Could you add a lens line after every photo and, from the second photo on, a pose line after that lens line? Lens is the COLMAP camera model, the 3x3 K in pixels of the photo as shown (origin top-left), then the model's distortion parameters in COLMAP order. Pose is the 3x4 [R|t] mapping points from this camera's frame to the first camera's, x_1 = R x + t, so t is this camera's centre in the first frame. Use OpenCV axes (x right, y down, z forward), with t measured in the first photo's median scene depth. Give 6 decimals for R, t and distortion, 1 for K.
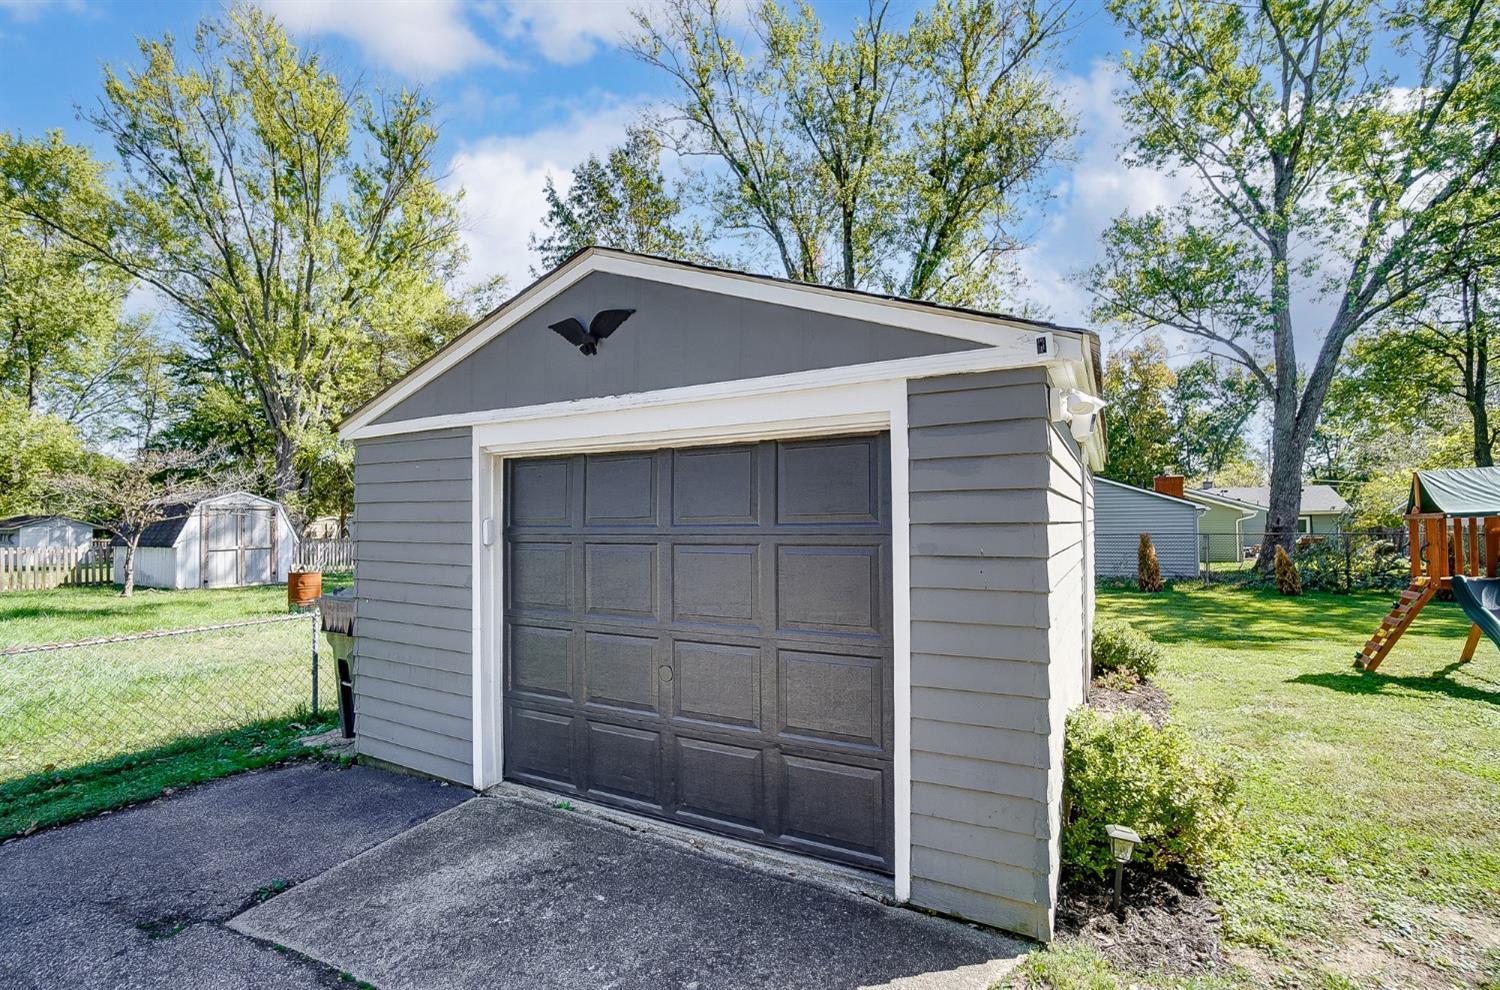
lens RADIAL K [[706.7, 0, 744.5], [0, 706.7, 499.1], [0, 0, 1]] dist [-0.040351, 0.025417]
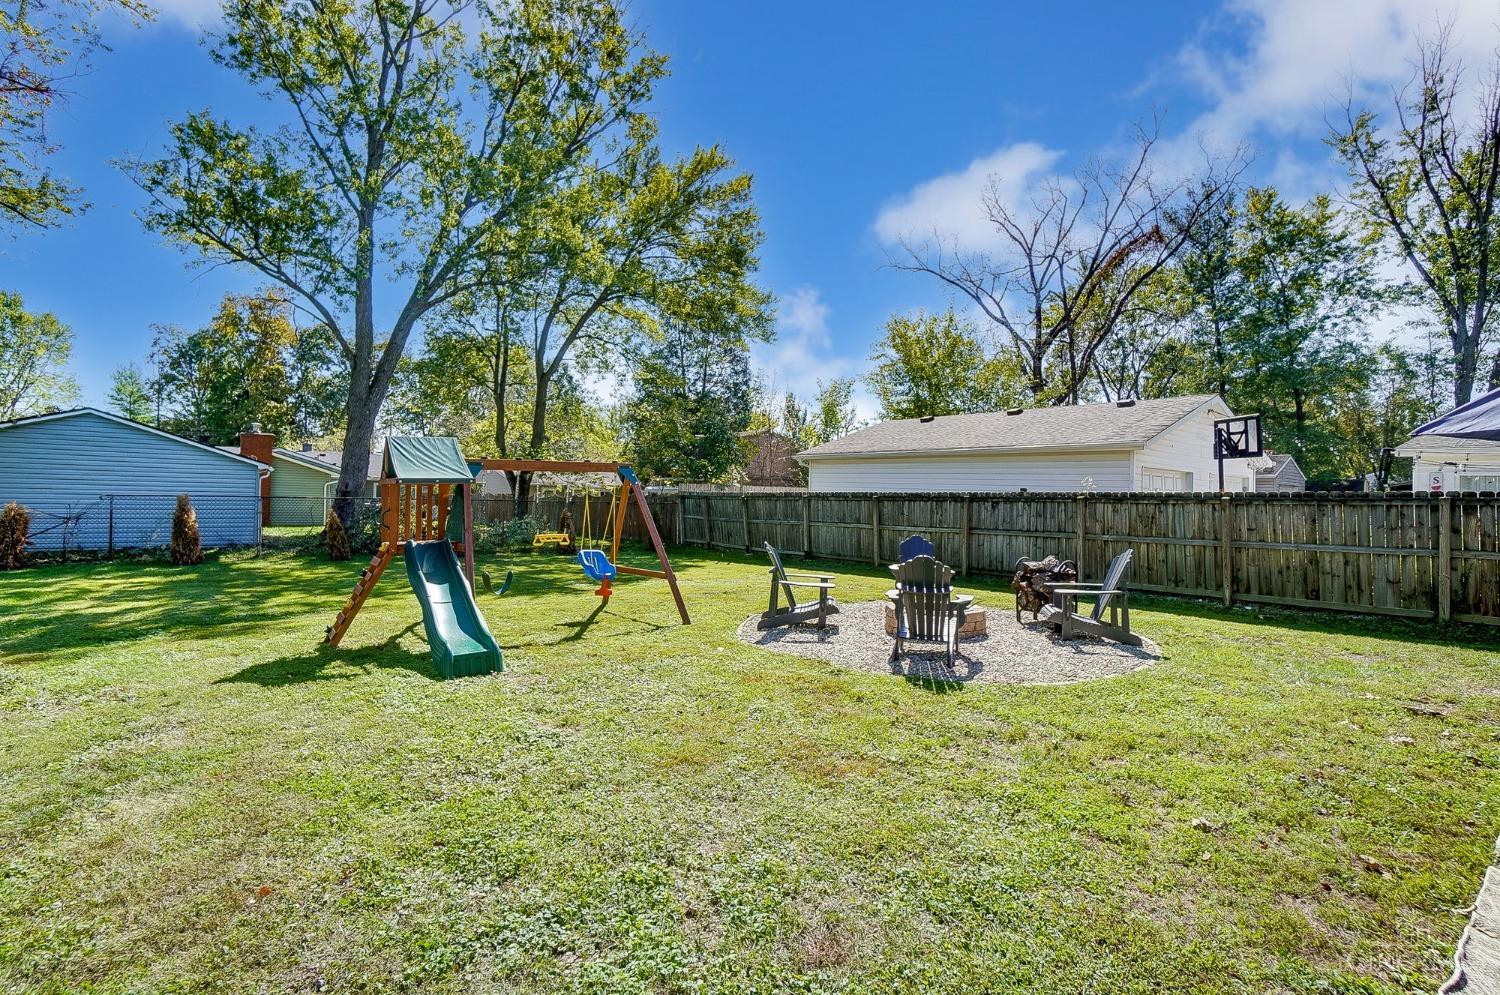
lens RADIAL K [[672.9, 0, 743.9], [0, 672.9, 490.3], [0, 0, 1]] dist [-0.034967, -0.000057]
pose [[0.438199, 0.022374, 0.898599, 0.150576], [-0.057934, 0.998315, 0.003395, 0.001796], [-0.897009, -0.053547, 0.438757, 0.057256]]
